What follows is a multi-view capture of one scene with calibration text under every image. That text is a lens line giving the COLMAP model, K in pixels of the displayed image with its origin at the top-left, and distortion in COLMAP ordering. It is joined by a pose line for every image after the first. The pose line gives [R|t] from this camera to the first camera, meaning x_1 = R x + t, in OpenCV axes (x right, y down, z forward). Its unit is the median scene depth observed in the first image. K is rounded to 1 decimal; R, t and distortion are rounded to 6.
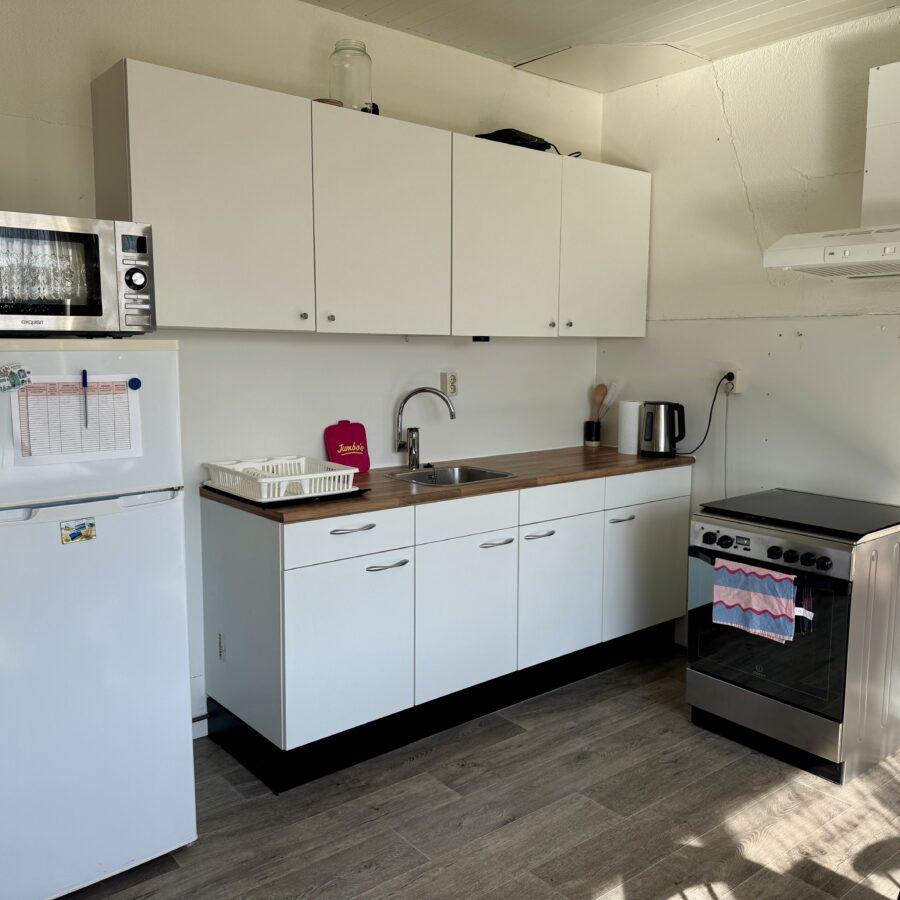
lens RADIAL K [[818.5, 0, 473.8], [0, 818.5, 457.7], [0, 0, 1]] dist [0.070512, -0.116970]
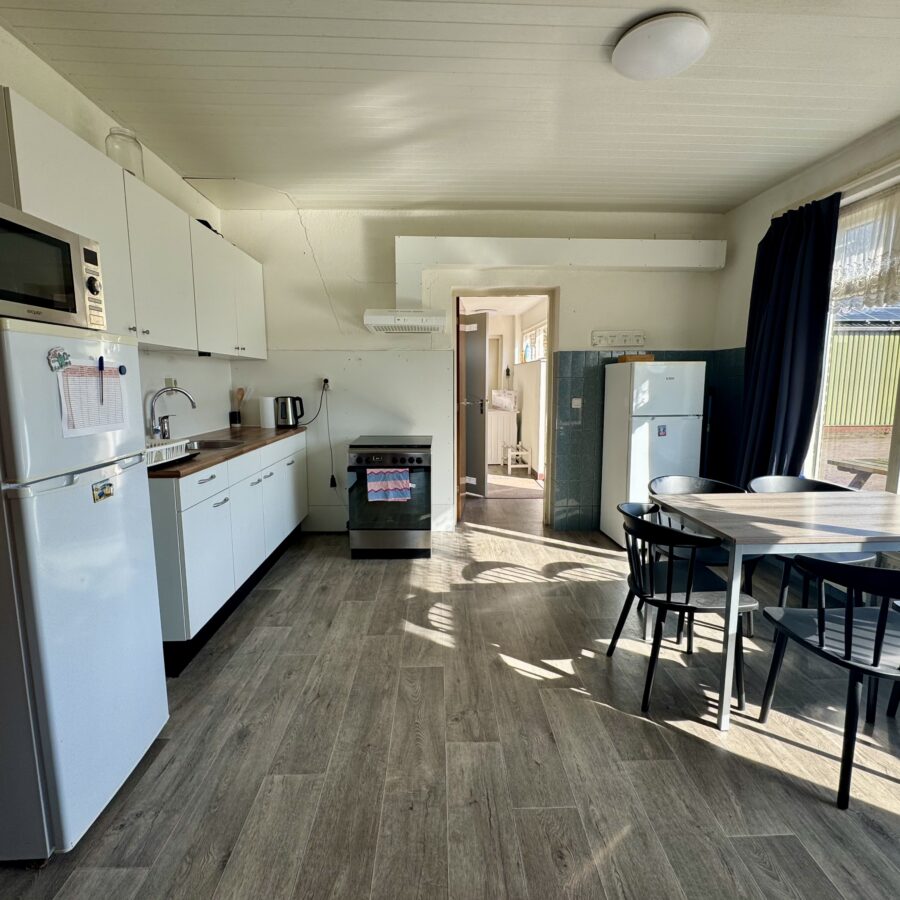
lens RADIAL K [[475.6, 0, 450.0], [0, 475.6, 450.0], [0, 0, 1]] dist [-0.004829, -0.001951]
pose [[0.633891, -0.117090, 0.764508, -0.472706], [0.109246, 0.992118, 0.061369, 0.029482], [-0.765668, 0.044619, 0.641687, 0.115332]]
